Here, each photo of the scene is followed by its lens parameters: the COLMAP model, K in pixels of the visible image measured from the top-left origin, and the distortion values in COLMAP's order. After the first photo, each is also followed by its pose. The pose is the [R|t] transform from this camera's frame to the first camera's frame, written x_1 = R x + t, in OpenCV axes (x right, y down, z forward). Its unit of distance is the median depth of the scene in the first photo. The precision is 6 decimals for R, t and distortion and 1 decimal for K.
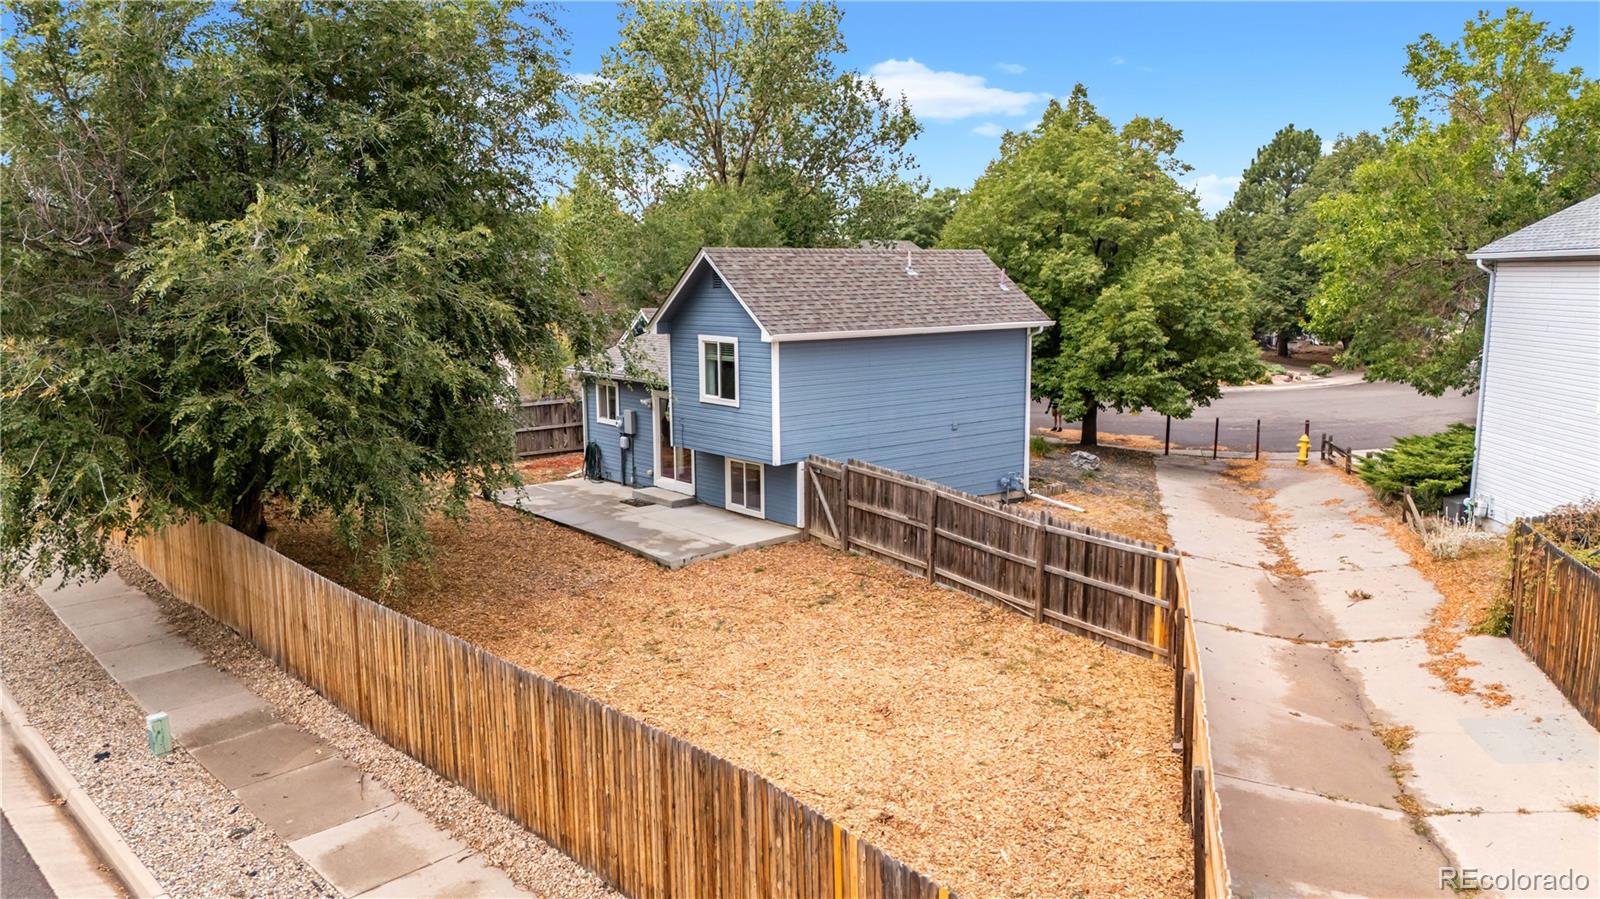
lens RADIAL K [[1182.4, 0, 805.3], [0, 1182.4, 458.4], [0, 0, 1]] dist [0.024777, -0.041734]
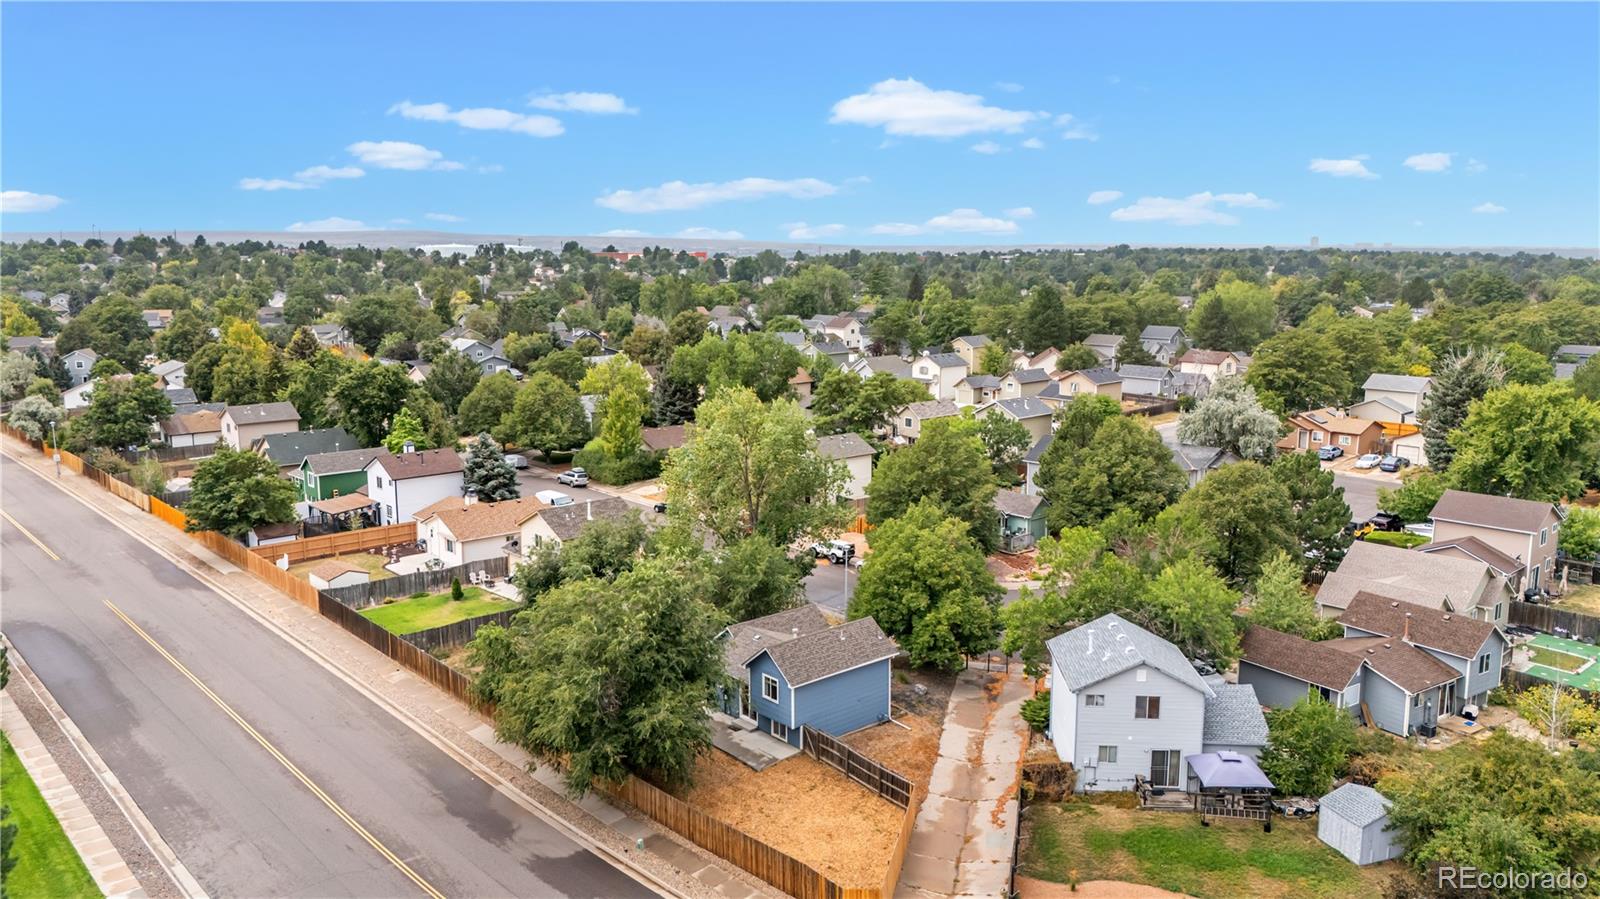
lens RADIAL K [[1182.4, 0, 797.5], [0, 1182.4, 437.6], [0, 0, 1]] dist [0.024777, -0.041734]
pose [[0.999626, -0.009301, 0.025722, -0.093950], [0.009158, 0.999942, 0.005683, -0.828991], [-0.025773, -0.005445, 0.999653, -2.128683]]
